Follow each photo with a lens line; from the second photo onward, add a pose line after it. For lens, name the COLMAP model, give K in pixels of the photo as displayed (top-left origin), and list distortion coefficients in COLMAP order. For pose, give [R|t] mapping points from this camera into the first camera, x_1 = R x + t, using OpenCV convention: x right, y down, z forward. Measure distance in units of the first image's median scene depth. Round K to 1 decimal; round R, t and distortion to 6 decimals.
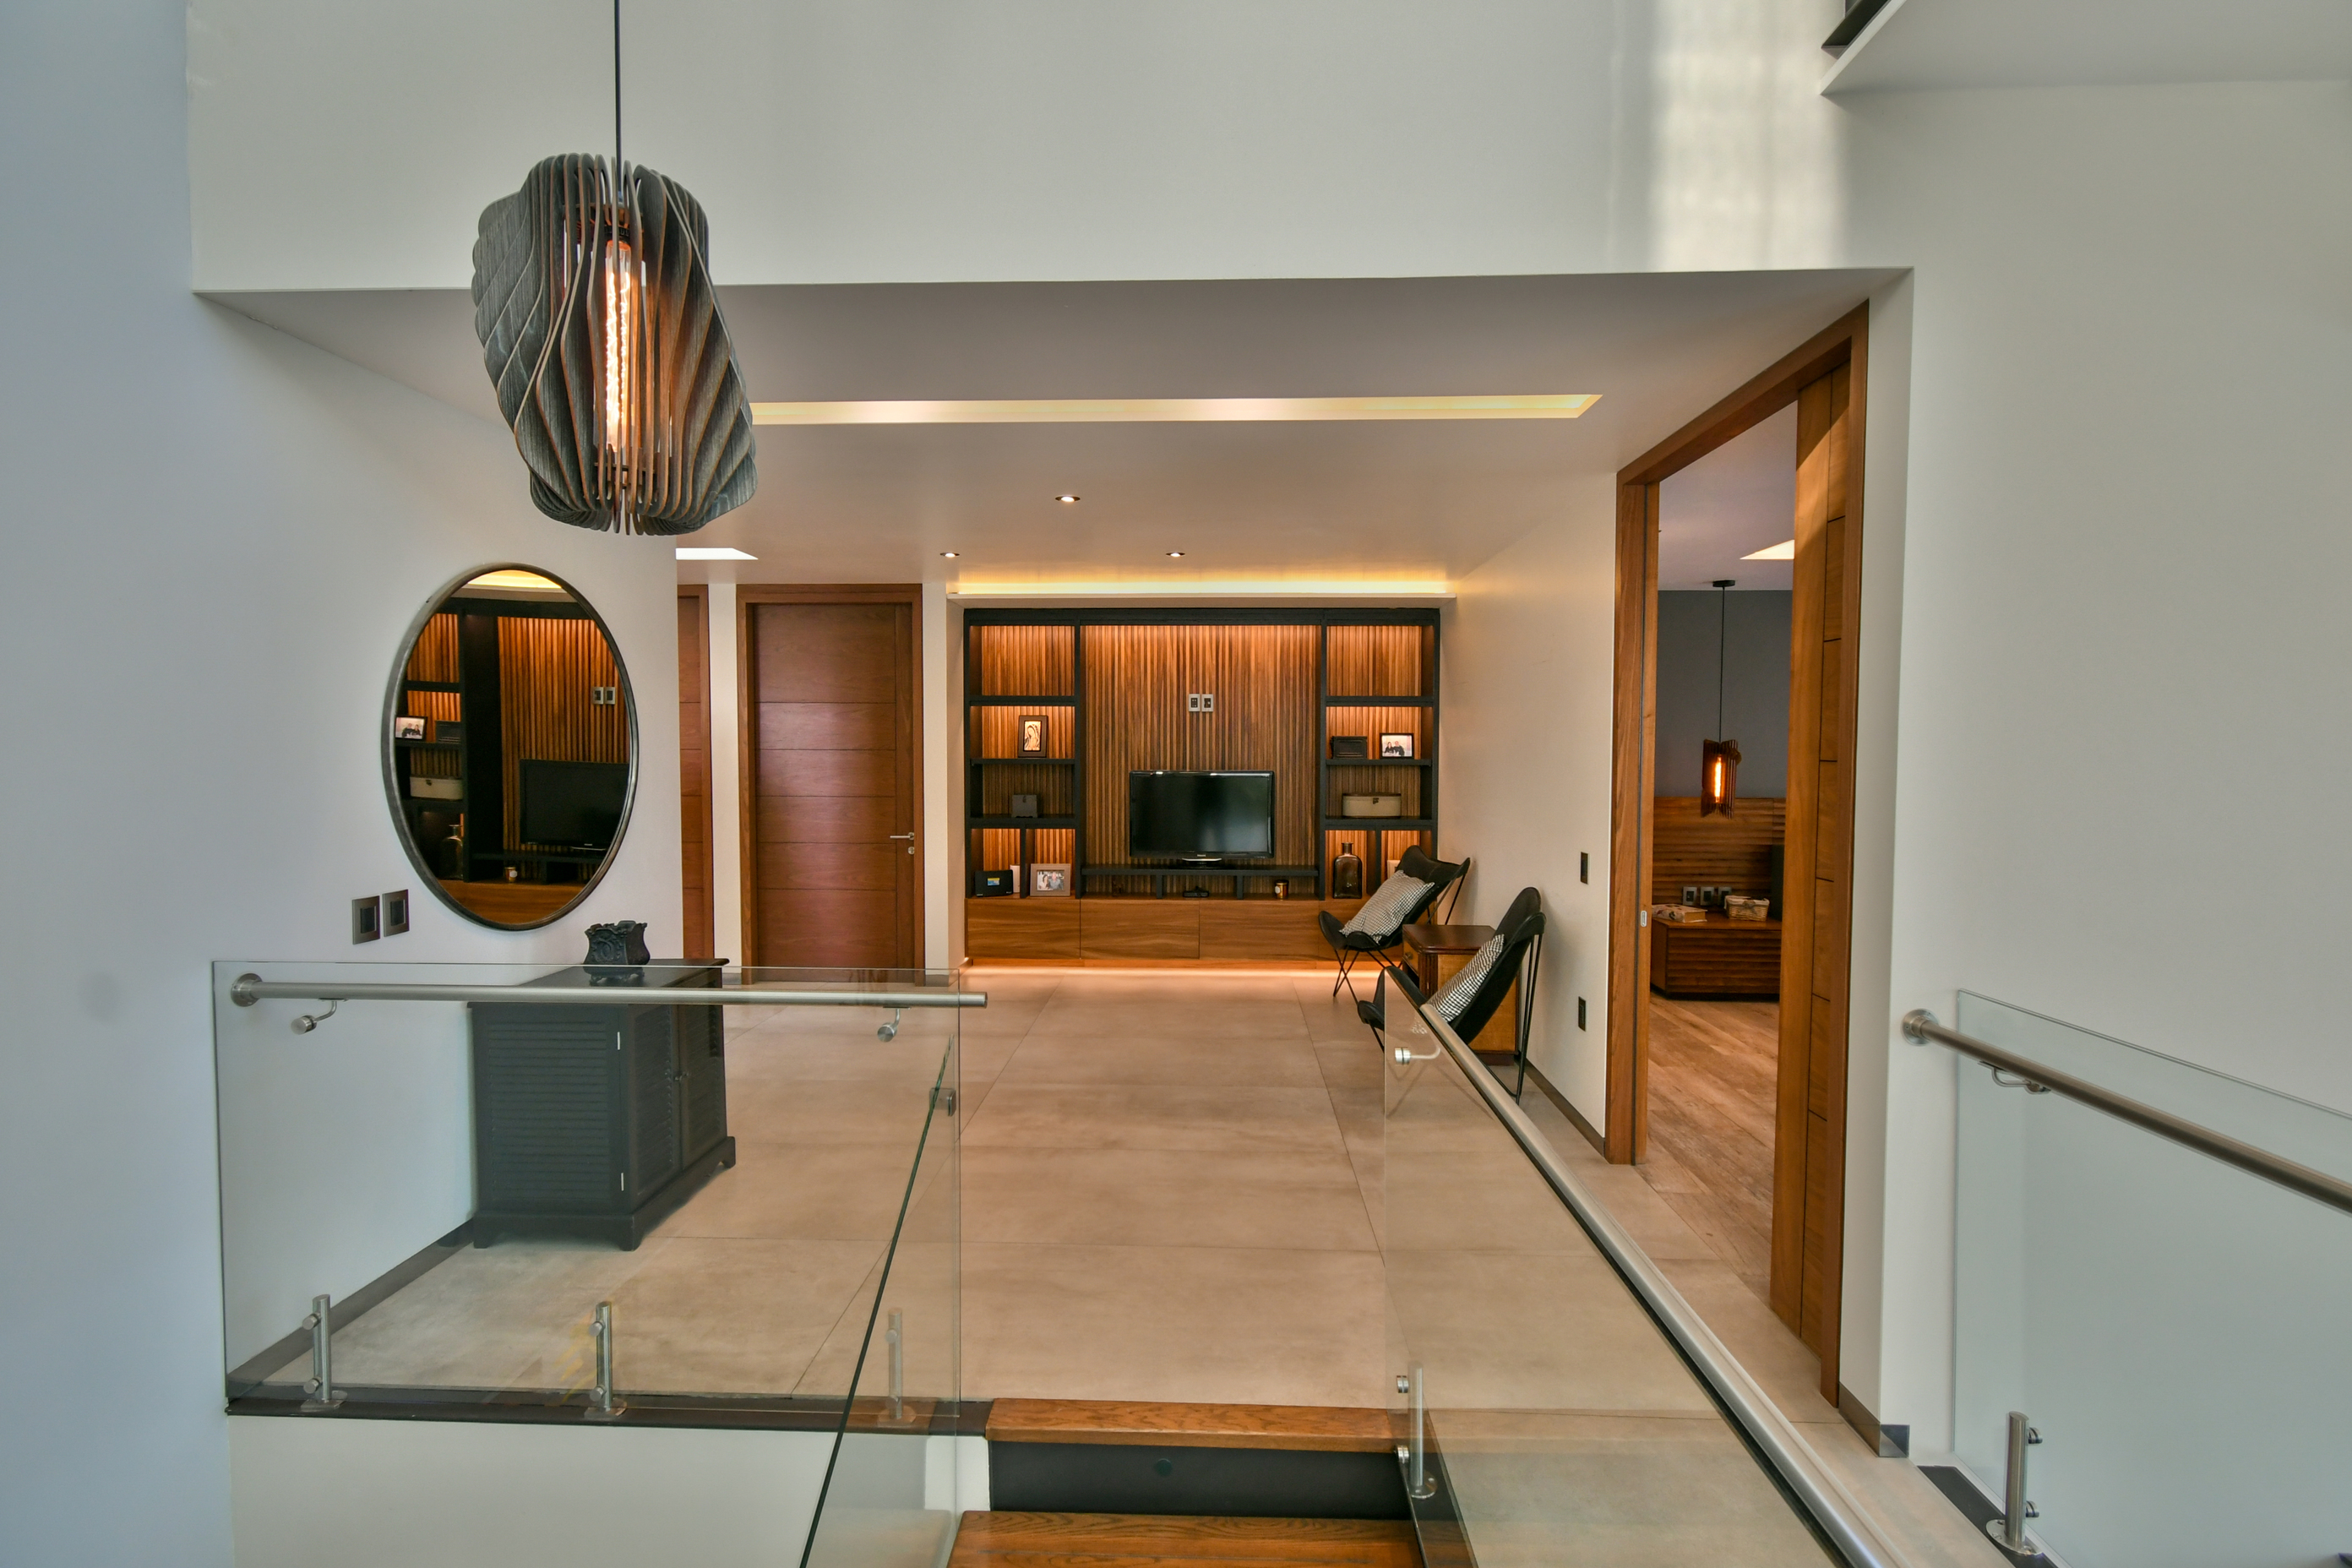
lens RADIAL K [[1037.4, 0, 1176.0], [0, 1037.4, 784.0], [0, 0, 1]] dist [0.014216, -0.006227]
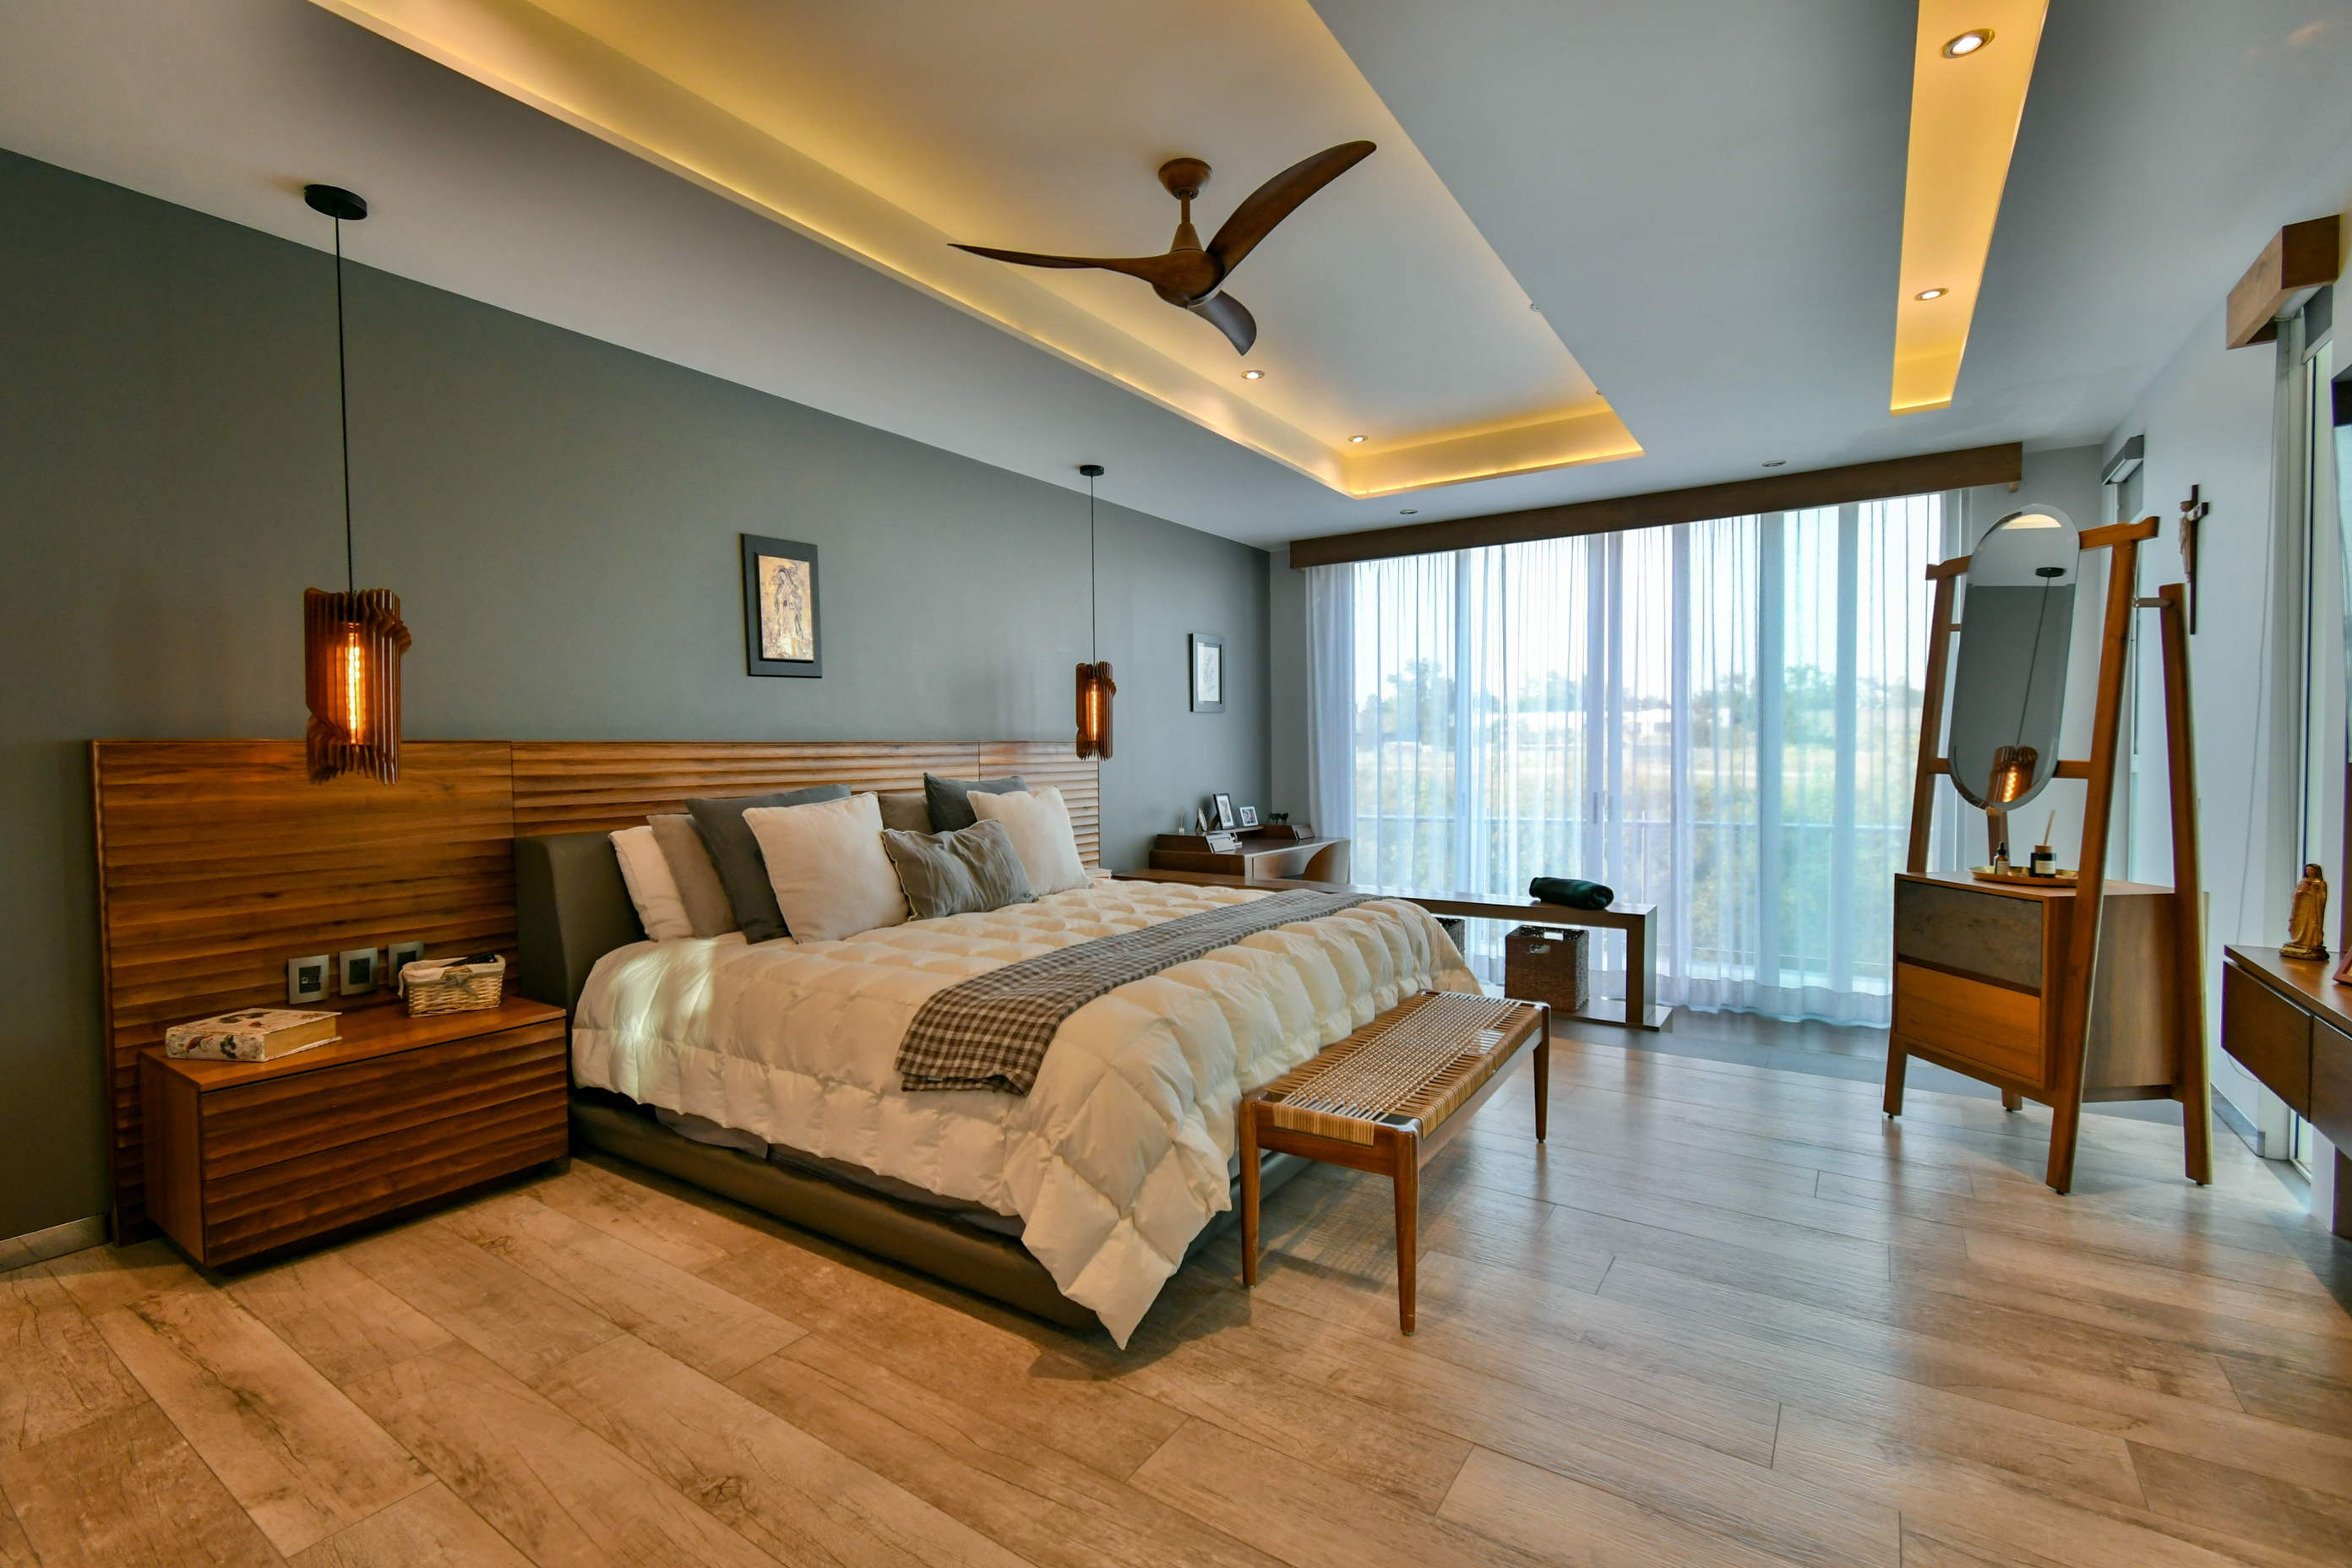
lens RADIAL K [[1037.4, 0, 1176.0], [0, 1037.4, 784.0], [0, 0, 1]] dist [0.014216, -0.006227]
pose [[0.524554, -0.038081, 0.850525, 0.309248], [0.045759, 0.998816, 0.016499, 0.037283], [-0.850146, 0.030264, 0.525676, 0.464999]]
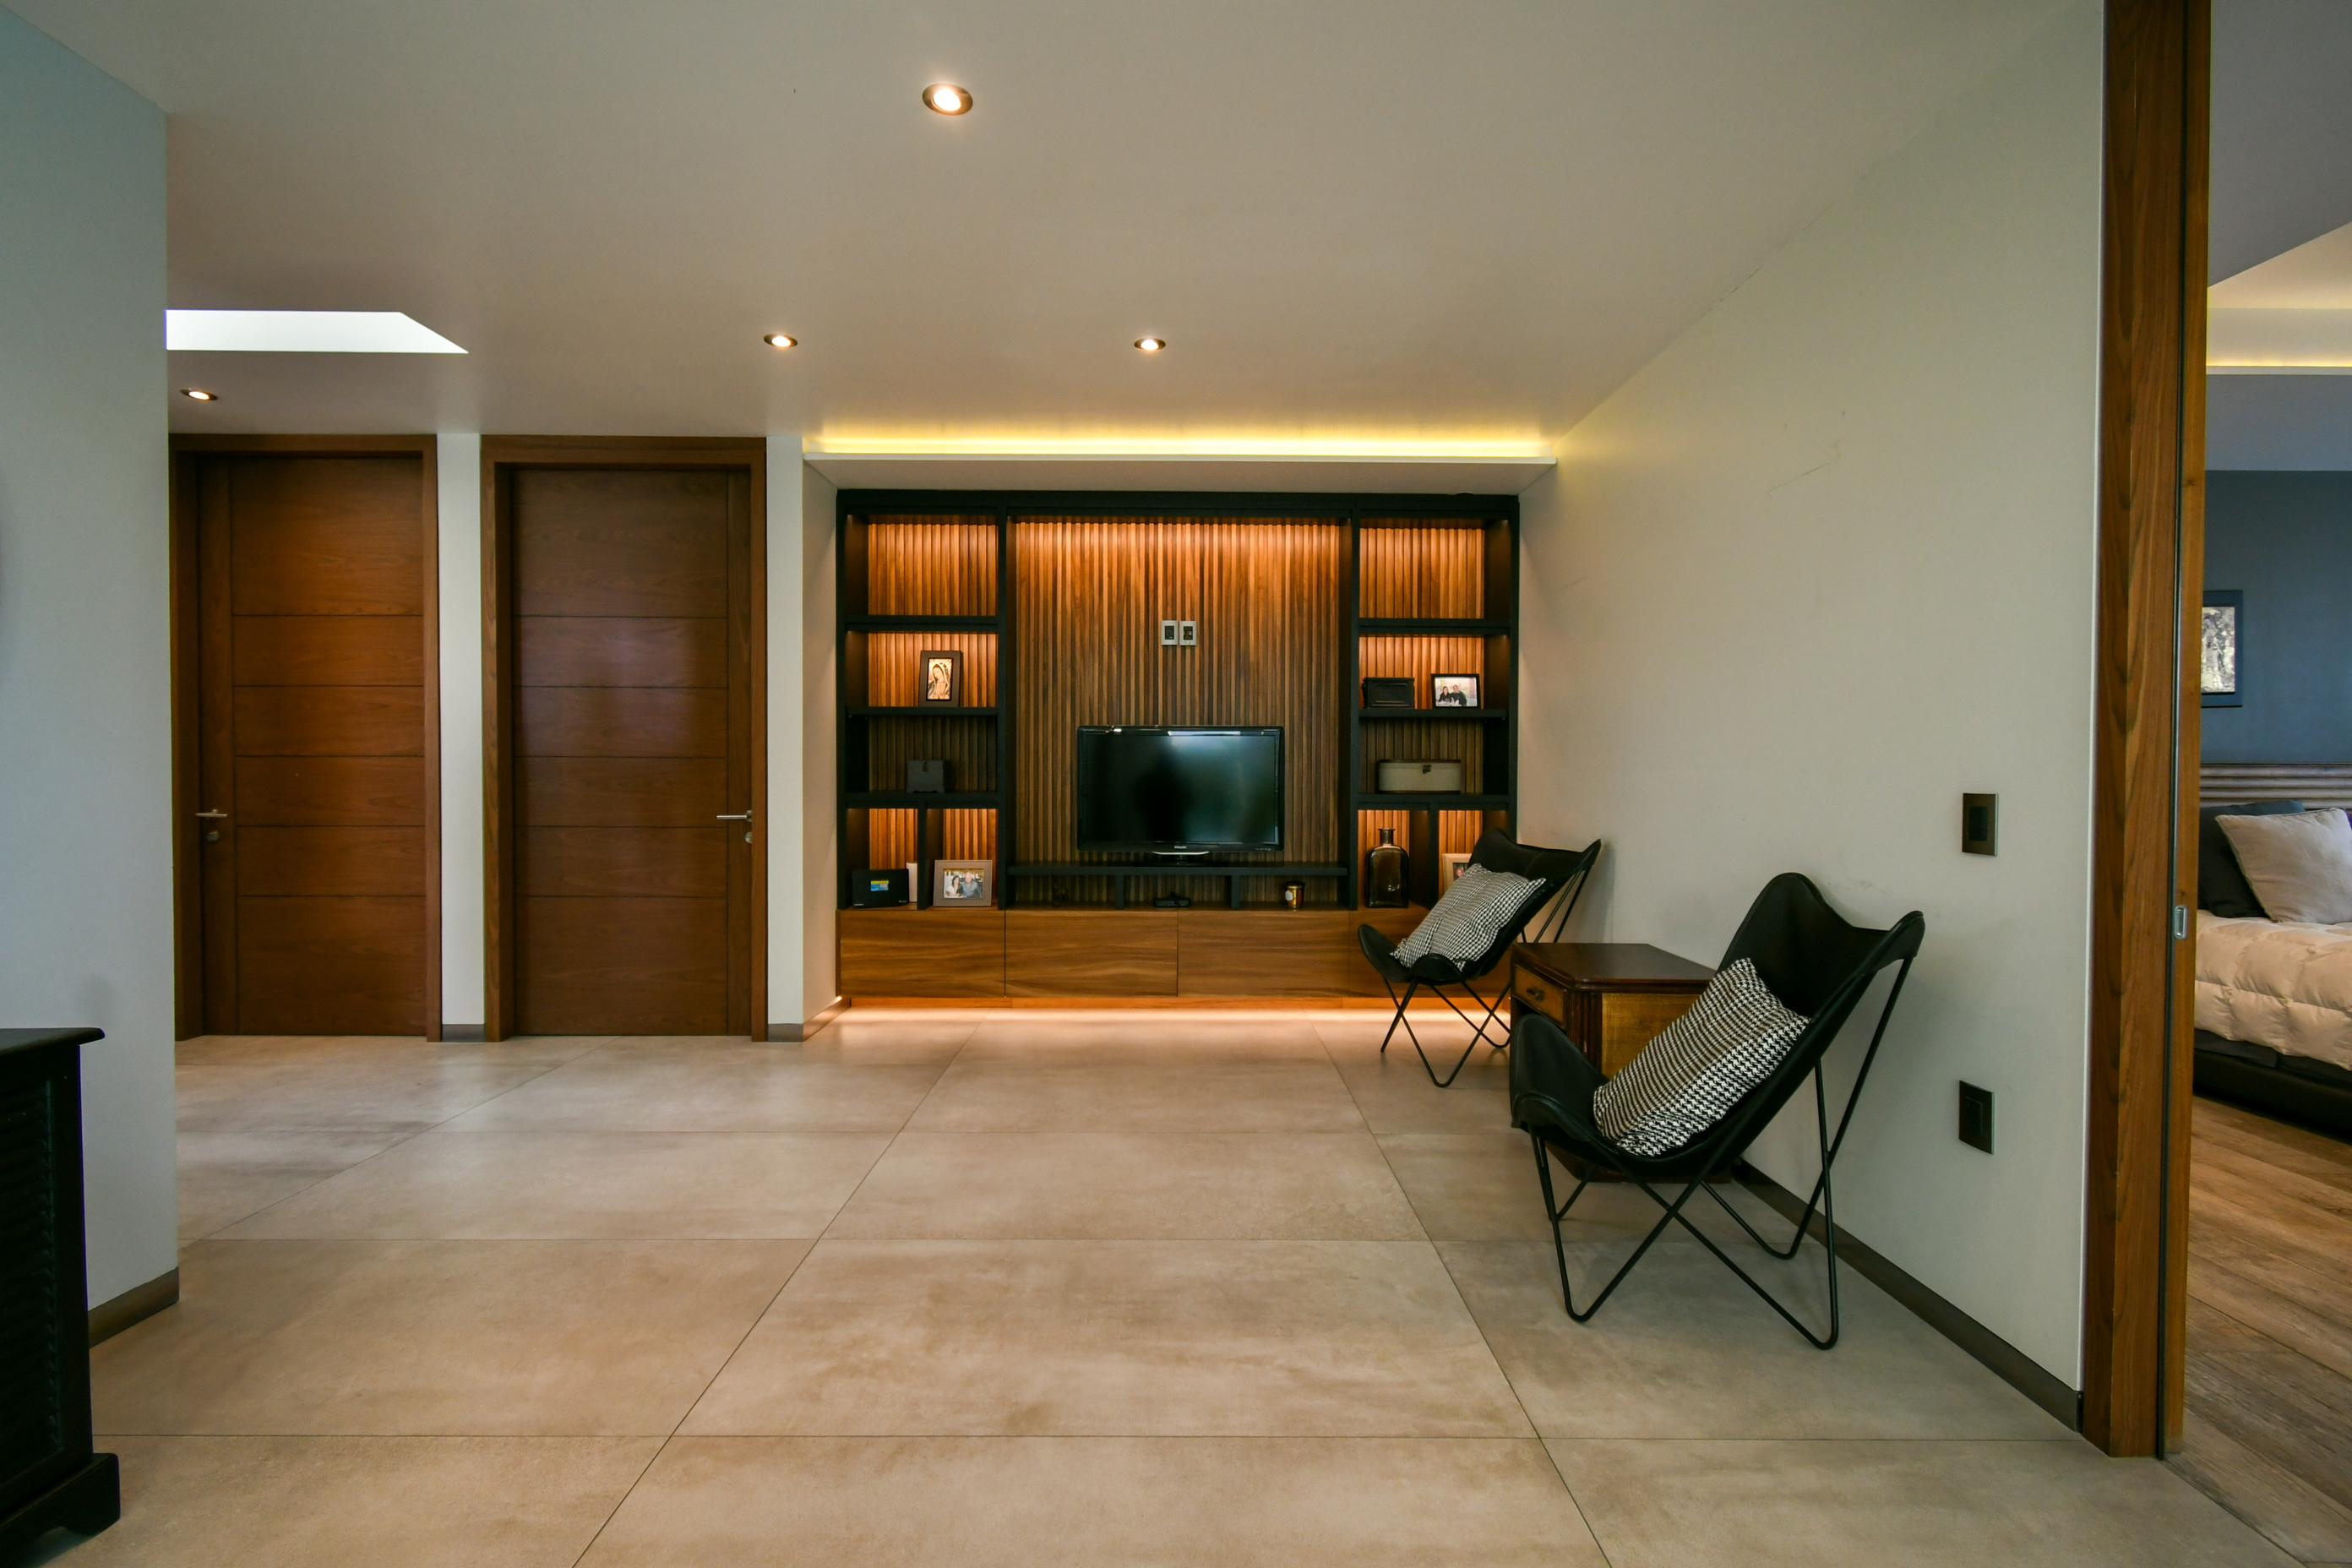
lens RADIAL K [[1037.4, 0, 1176.0], [0, 1037.4, 784.0], [0, 0, 1]] dist [0.014216, -0.006227]
pose [[0.999059, 0.000576, 0.043379, -0.008935], [0.000413, 0.999740, -0.022787, 0.042505], [-0.043380, 0.022784, 0.998799, 0.300797]]
